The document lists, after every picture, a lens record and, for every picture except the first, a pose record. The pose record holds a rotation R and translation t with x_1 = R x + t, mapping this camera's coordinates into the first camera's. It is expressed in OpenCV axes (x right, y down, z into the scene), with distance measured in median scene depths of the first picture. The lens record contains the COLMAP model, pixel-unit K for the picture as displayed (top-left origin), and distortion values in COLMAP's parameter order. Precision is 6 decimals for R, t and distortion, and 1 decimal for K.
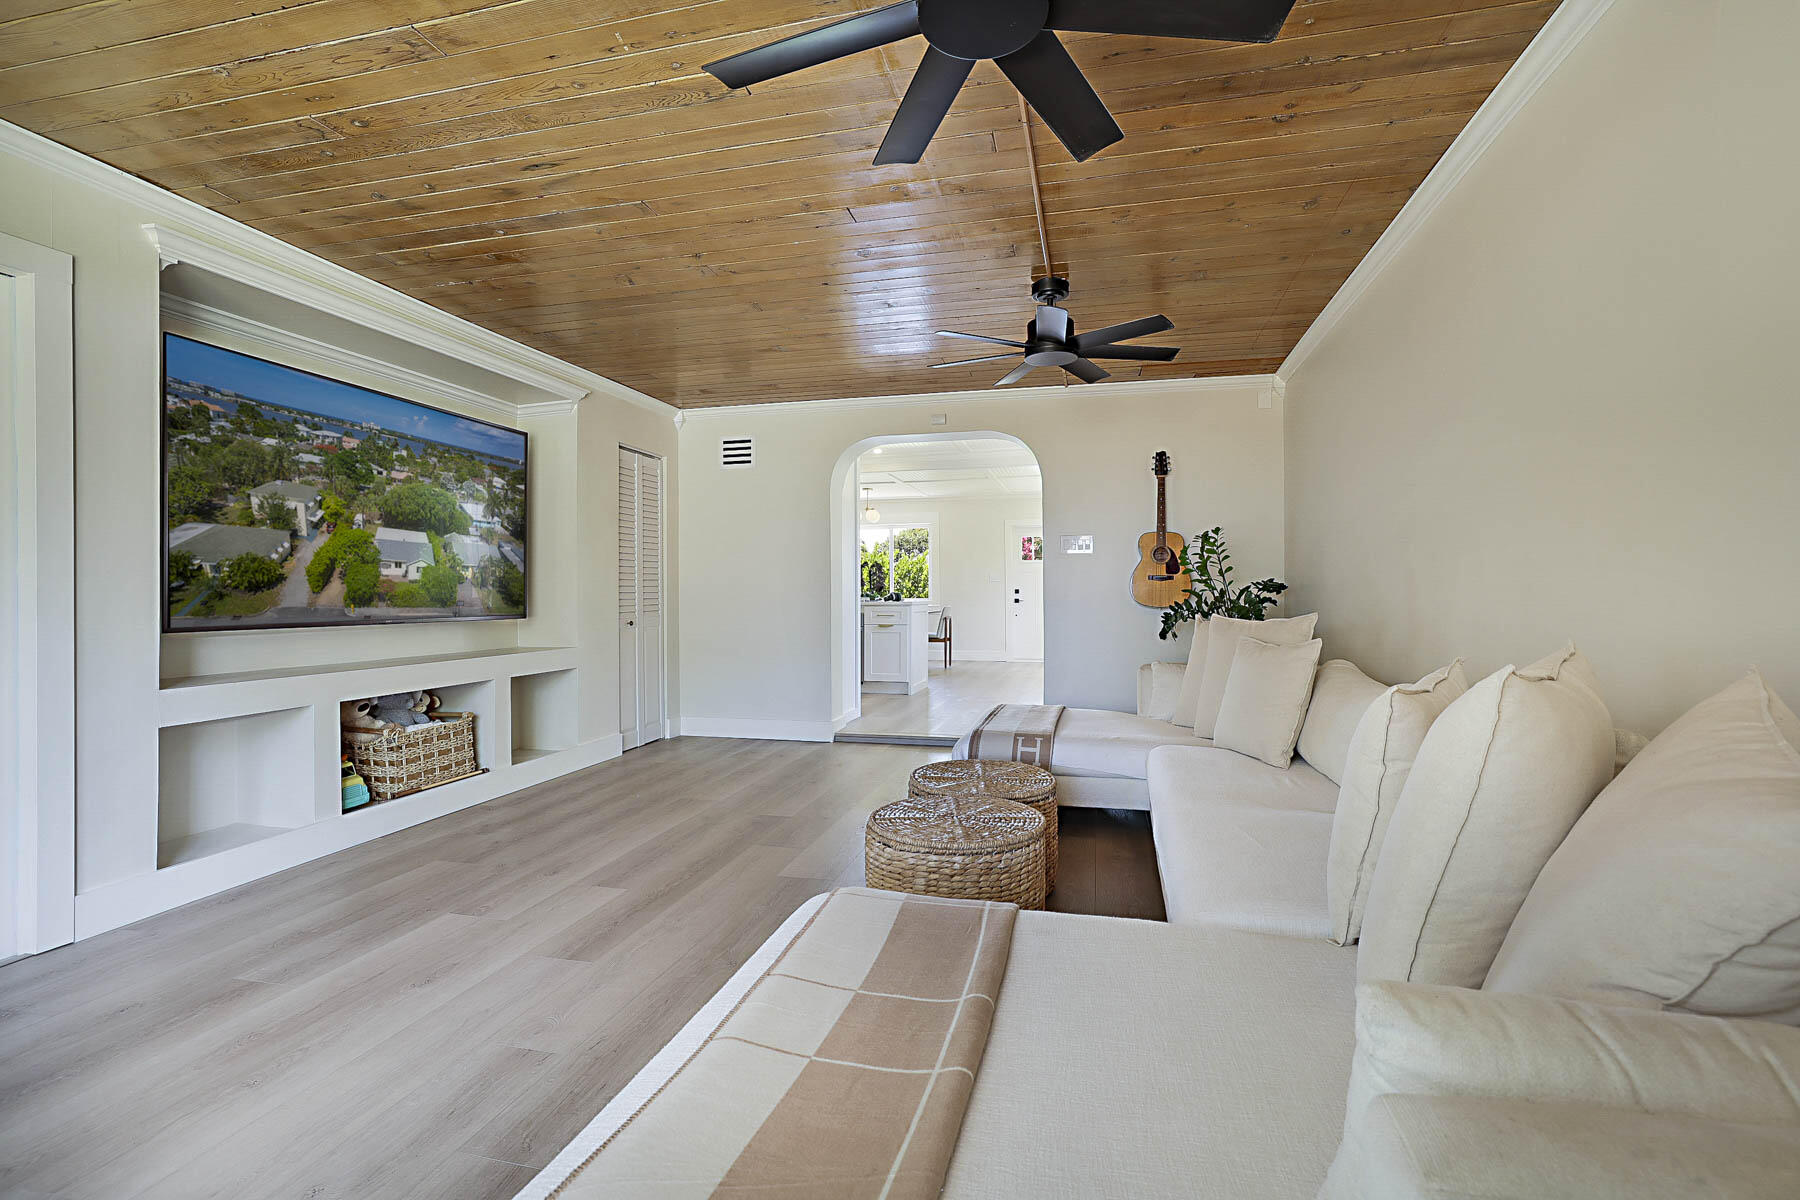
lens RADIAL K [[810.2, 0, 900.0], [0, 810.2, 600.0], [0, 0, 1]] dist [-0.048938, 0.022108]
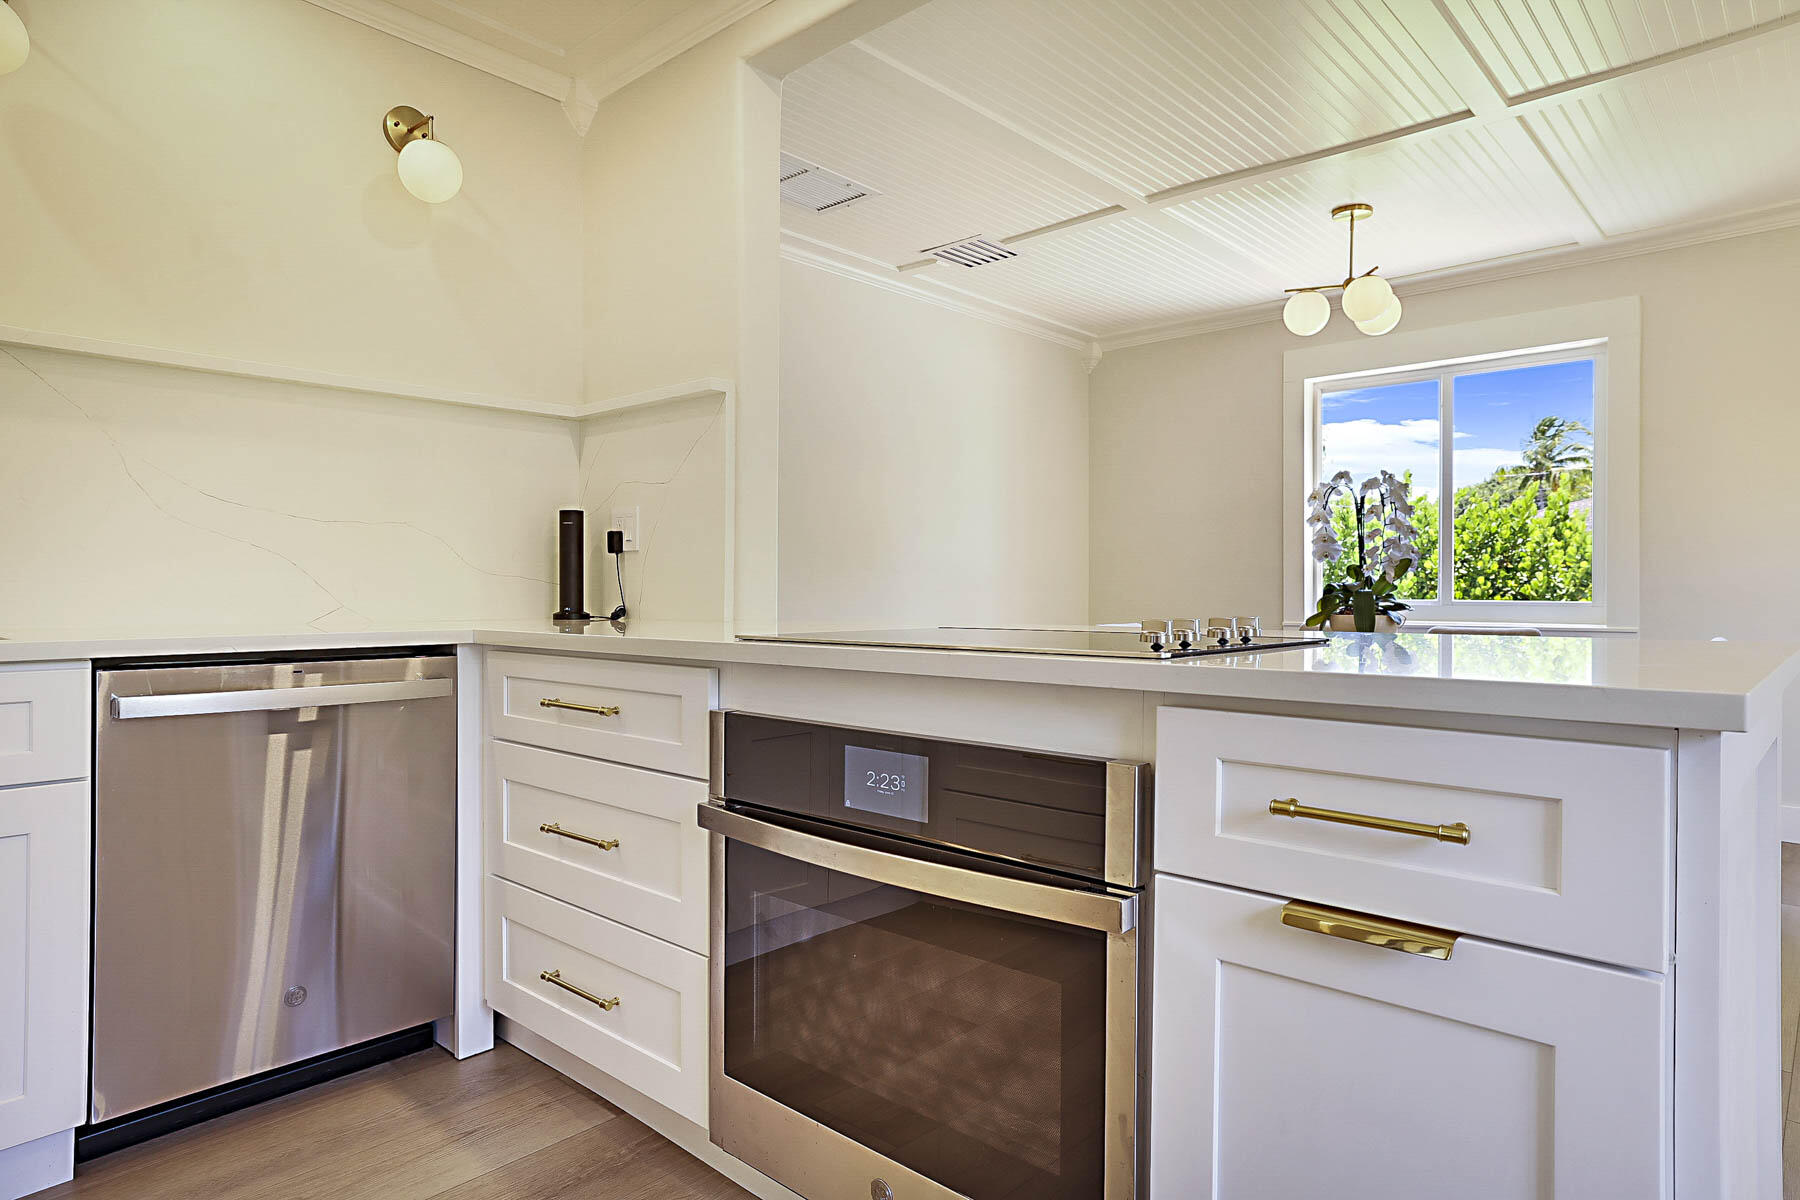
lens RADIAL K [[1037.5, 0, 900.0], [0, 1037.5, 600.0], [0, 0, 1]] dist [-0.002305, 0.001229]
pose [[0.879173, 0.008835, -0.476421, -0.022663], [-0.005016, 0.999944, 0.009288, -0.015707], [0.476476, -0.005776, 0.879168, 1.992513]]
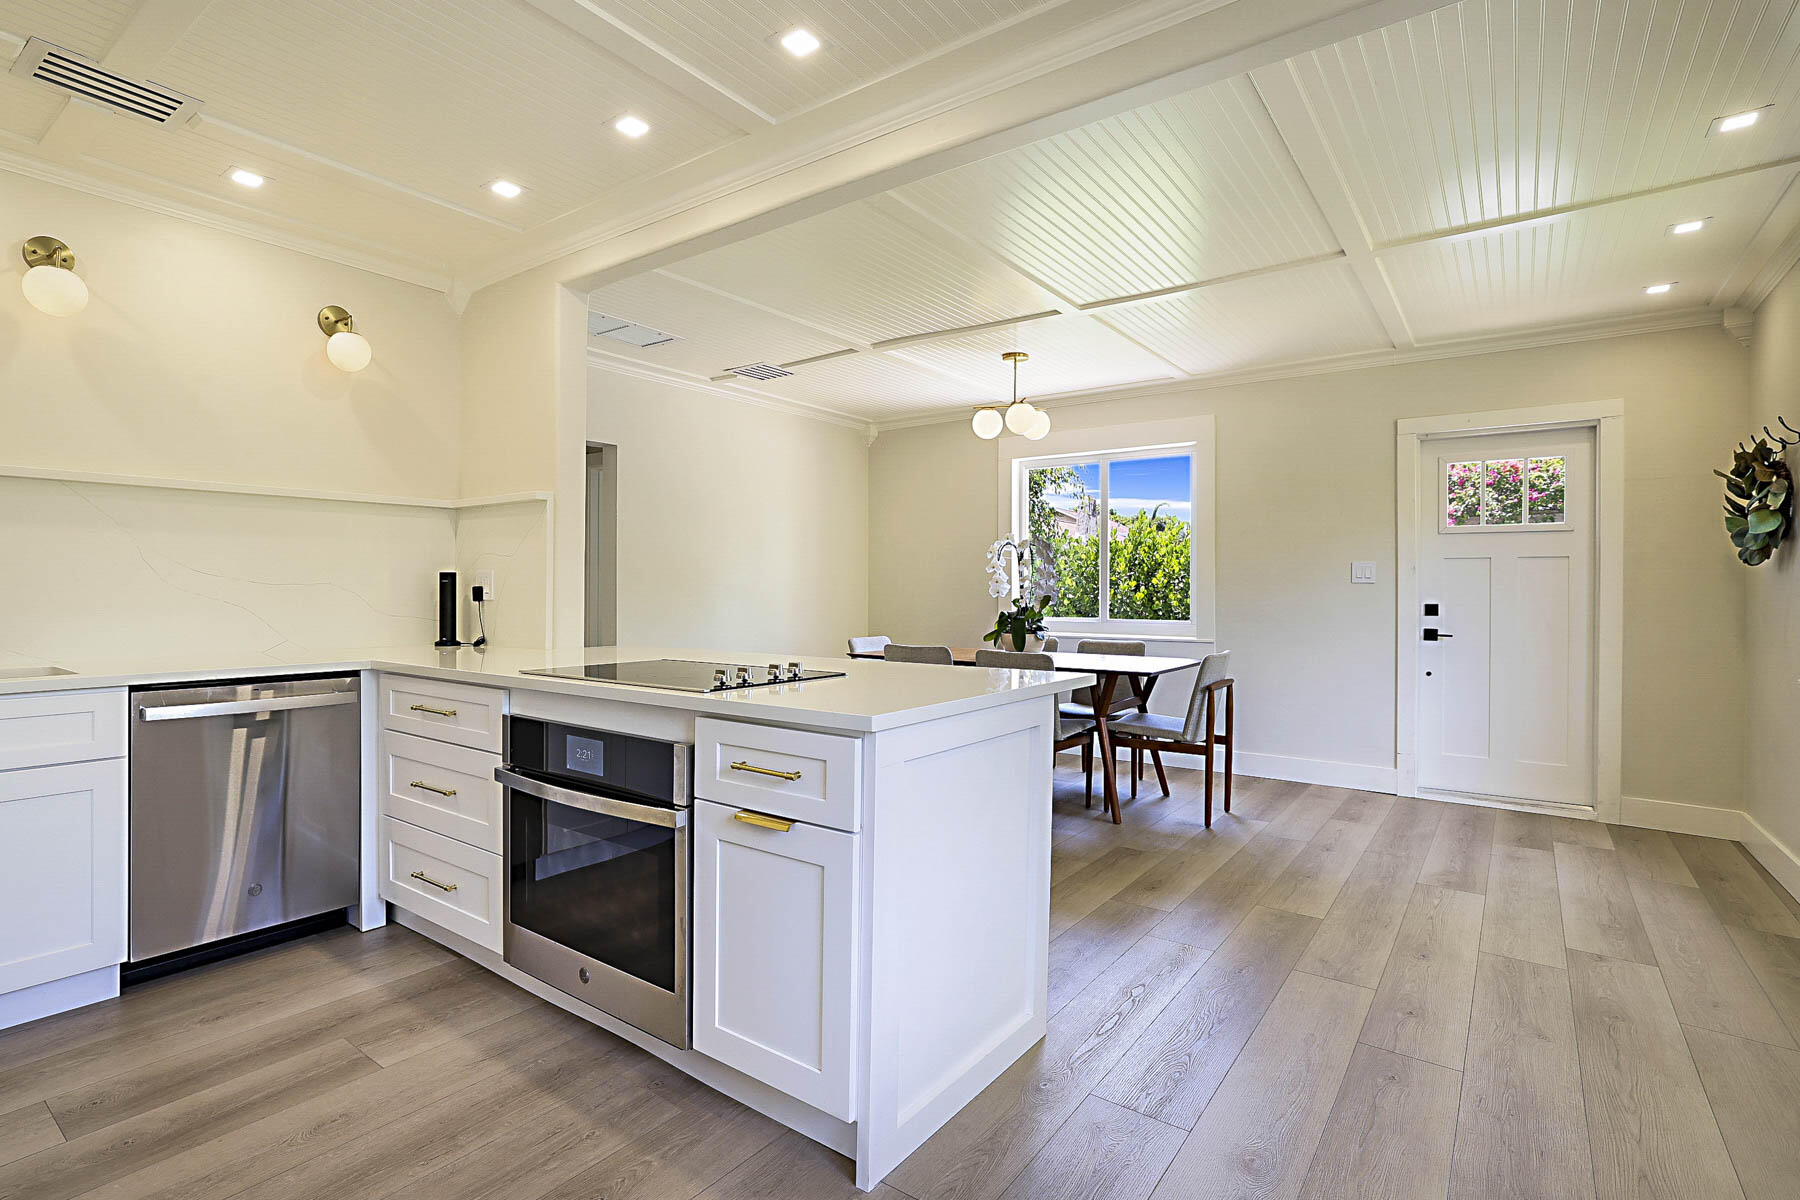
lens RADIAL K [[864.8, 0, 854.0], [0, 864.8, 597.6], [0, 0, 1]] dist [-0.017956, 0.000172]
pose [[0.916018, 0.010204, -0.401008, 0.205622], [-0.007508, 0.999937, 0.008293, -0.061142], [0.401067, -0.004585, 0.916037, 1.851955]]
